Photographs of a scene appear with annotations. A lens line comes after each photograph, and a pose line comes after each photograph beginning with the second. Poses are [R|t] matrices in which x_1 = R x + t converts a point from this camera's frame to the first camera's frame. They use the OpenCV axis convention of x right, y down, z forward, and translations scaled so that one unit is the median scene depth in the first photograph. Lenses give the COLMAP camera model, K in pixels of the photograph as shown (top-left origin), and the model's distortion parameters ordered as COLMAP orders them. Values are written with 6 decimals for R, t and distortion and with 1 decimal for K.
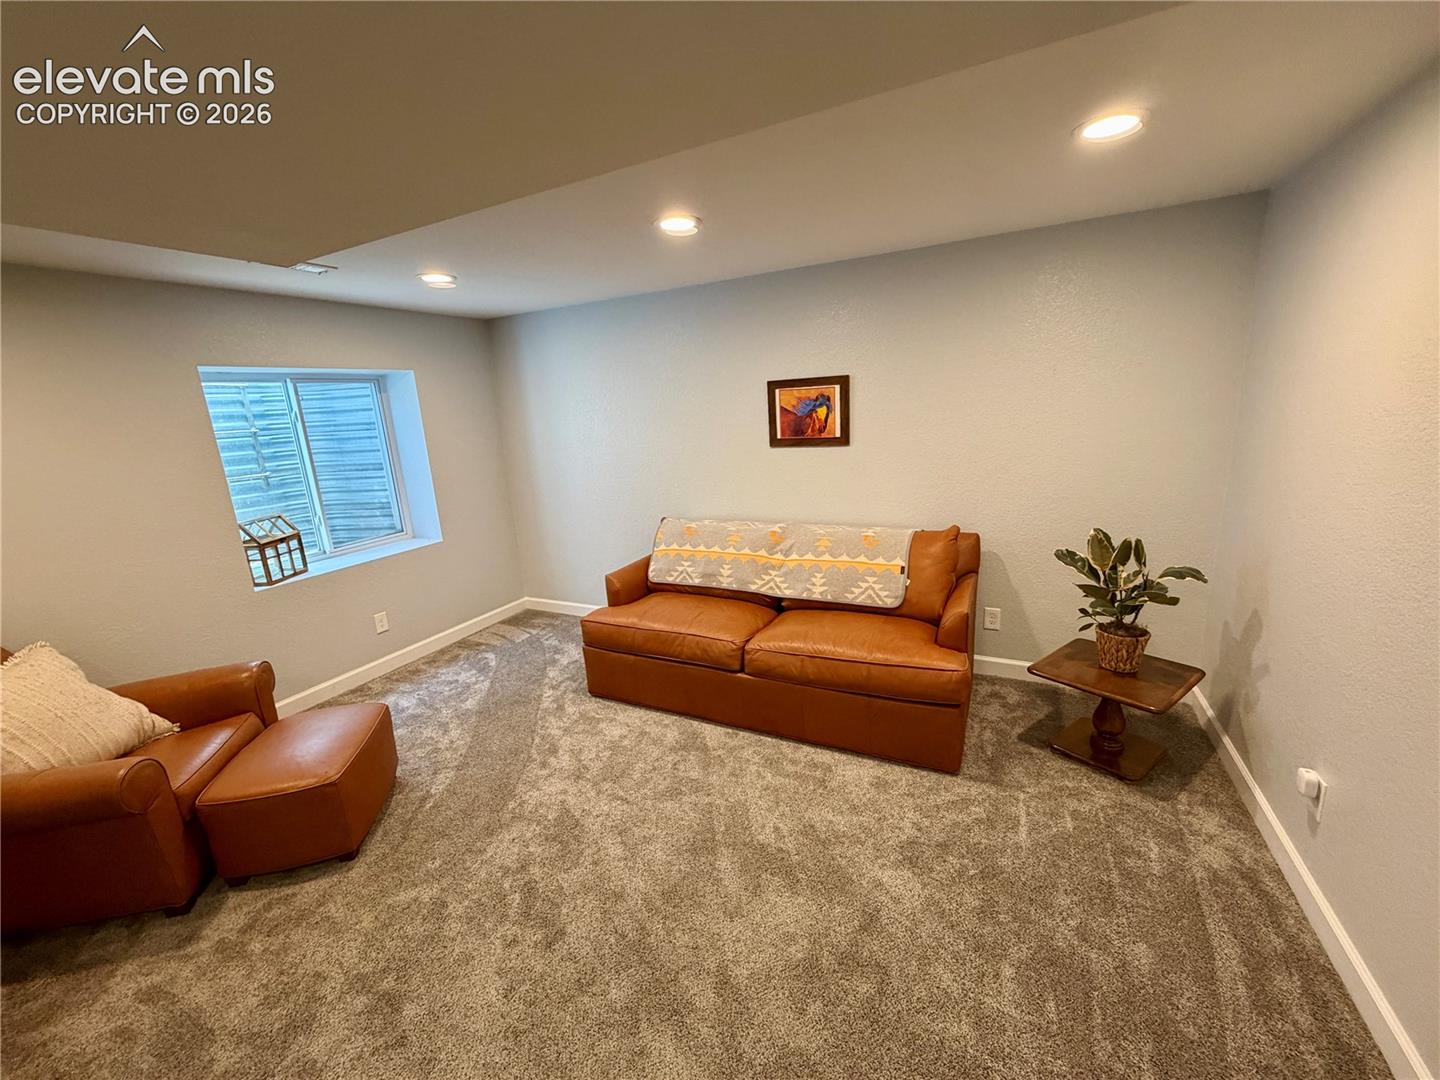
lens RADIAL K [[574.3, 0, 720.5], [0, 574.3, 546.2], [0, 0, 1]] dist [-0.001375, 0.000784]
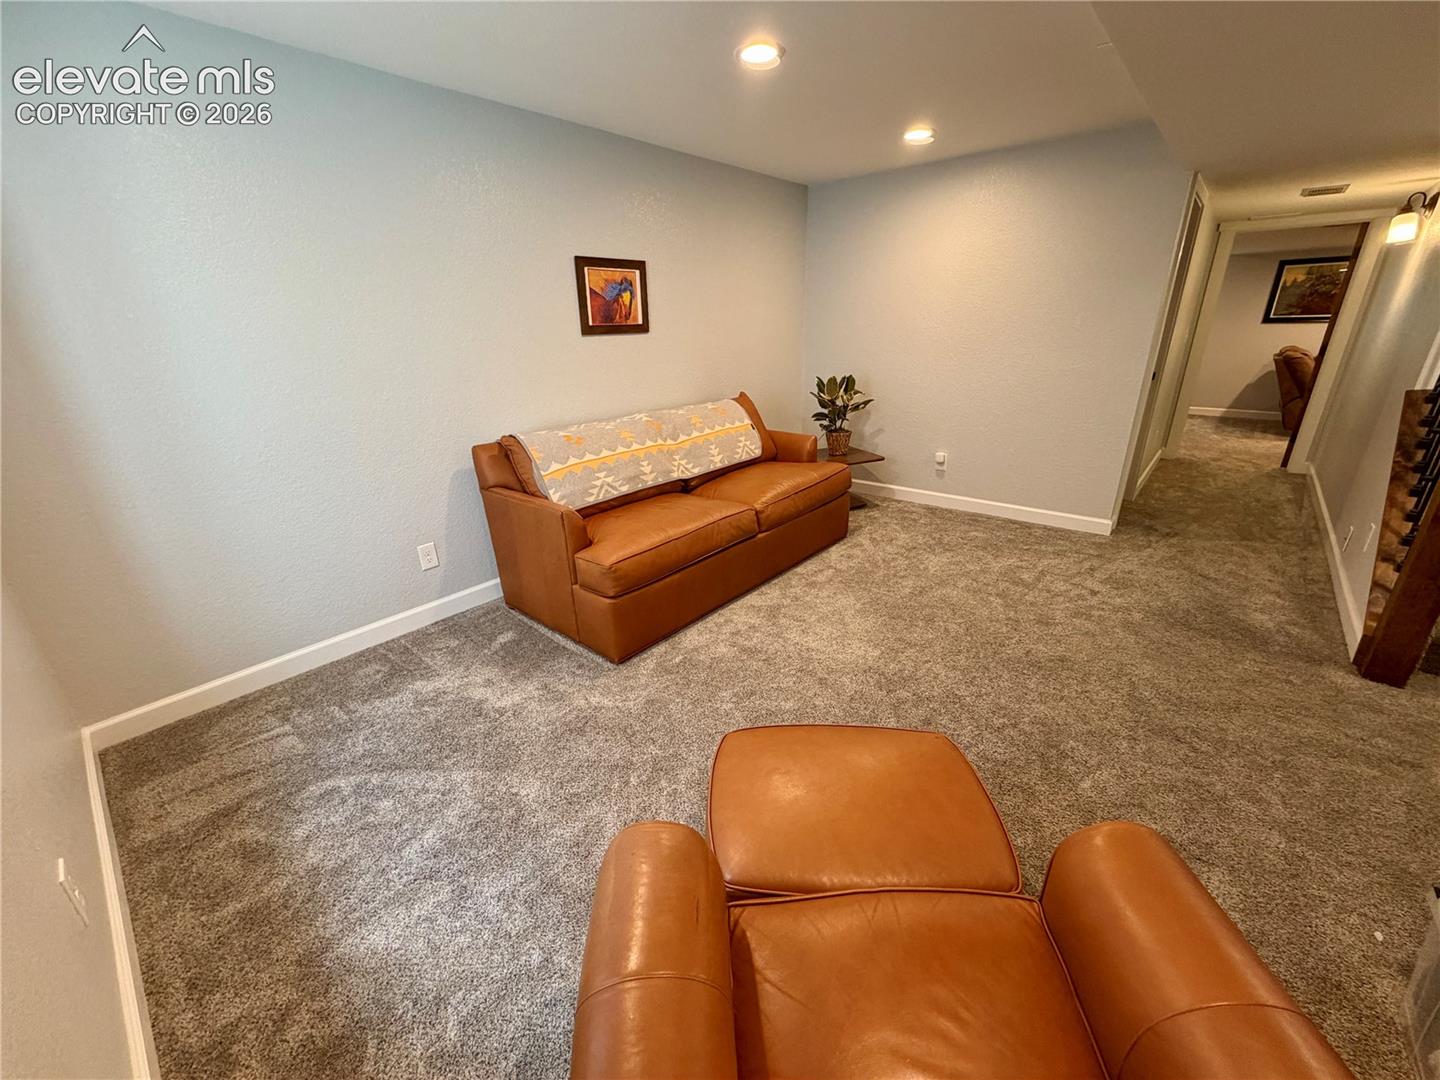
lens RADIAL K [[574.3, 0, 724.6], [0, 574.3, 538.0], [0, 0, 1]] dist [-0.001375, 0.000784]
pose [[0.238876, -0.299763, 0.923624, -0.824222], [0.234399, 0.940833, 0.244726, -0.045720], [-0.942335, 0.158038, 0.295006, 0.615117]]
